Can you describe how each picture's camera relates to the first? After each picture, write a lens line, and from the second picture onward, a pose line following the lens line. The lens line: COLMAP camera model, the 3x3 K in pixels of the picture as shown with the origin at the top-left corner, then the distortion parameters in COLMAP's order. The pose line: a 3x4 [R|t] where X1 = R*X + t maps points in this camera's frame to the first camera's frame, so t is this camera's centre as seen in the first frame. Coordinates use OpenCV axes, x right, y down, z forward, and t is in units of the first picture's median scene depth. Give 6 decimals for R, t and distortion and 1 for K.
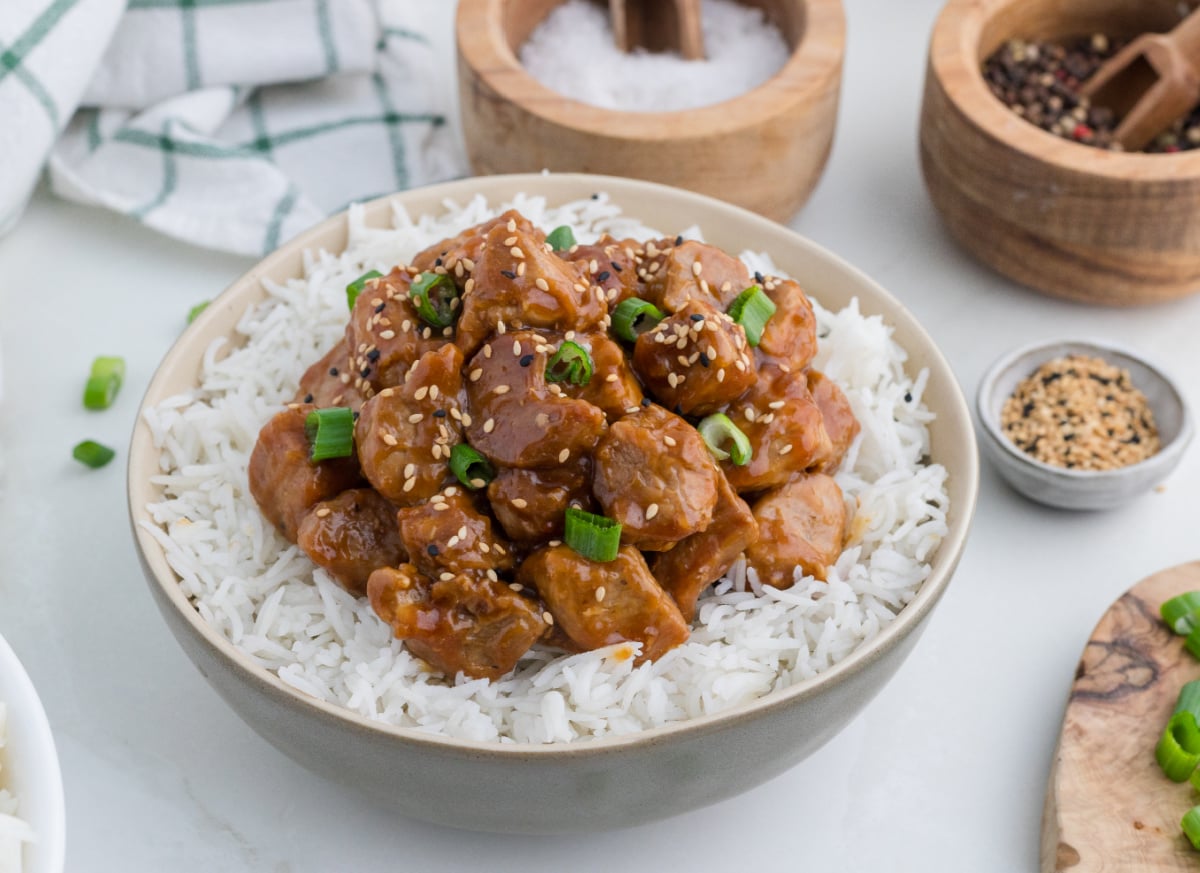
lens RADIAL K [[1525.9, 0, 600.0], [0, 1525.9, 436.5], [0, 0, 1]] dist [0.003397, 0.008396]
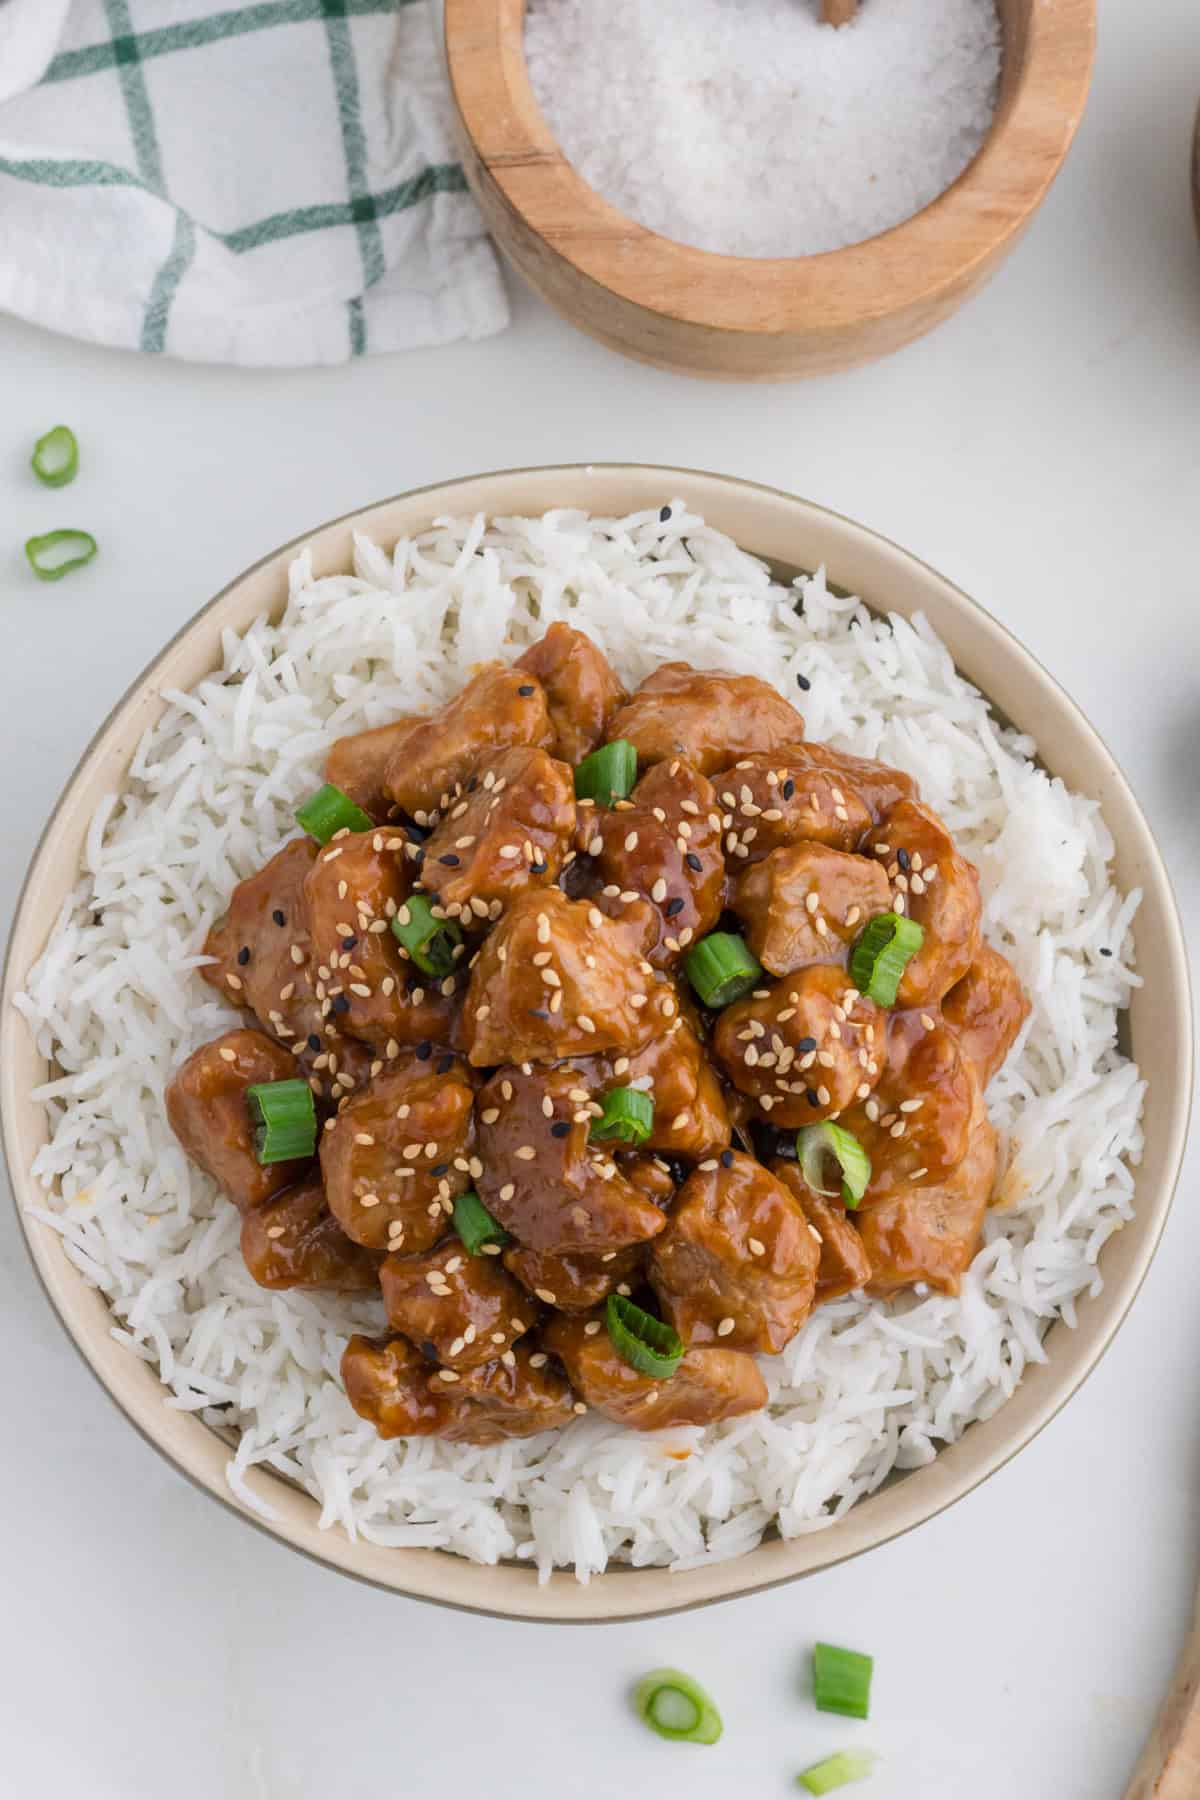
lens RADIAL K [[2277.3, 0, 600.3], [0, 2277.3, 1009.5], [0, 0, 1]] dist [-0.004890, -0.001205]
pose [[0.999340, 0.035002, -0.009671, -0.020870], [-0.028595, 0.922668, 0.384533, -0.494171], [0.022383, -0.384003, 0.923060, 0.040193]]
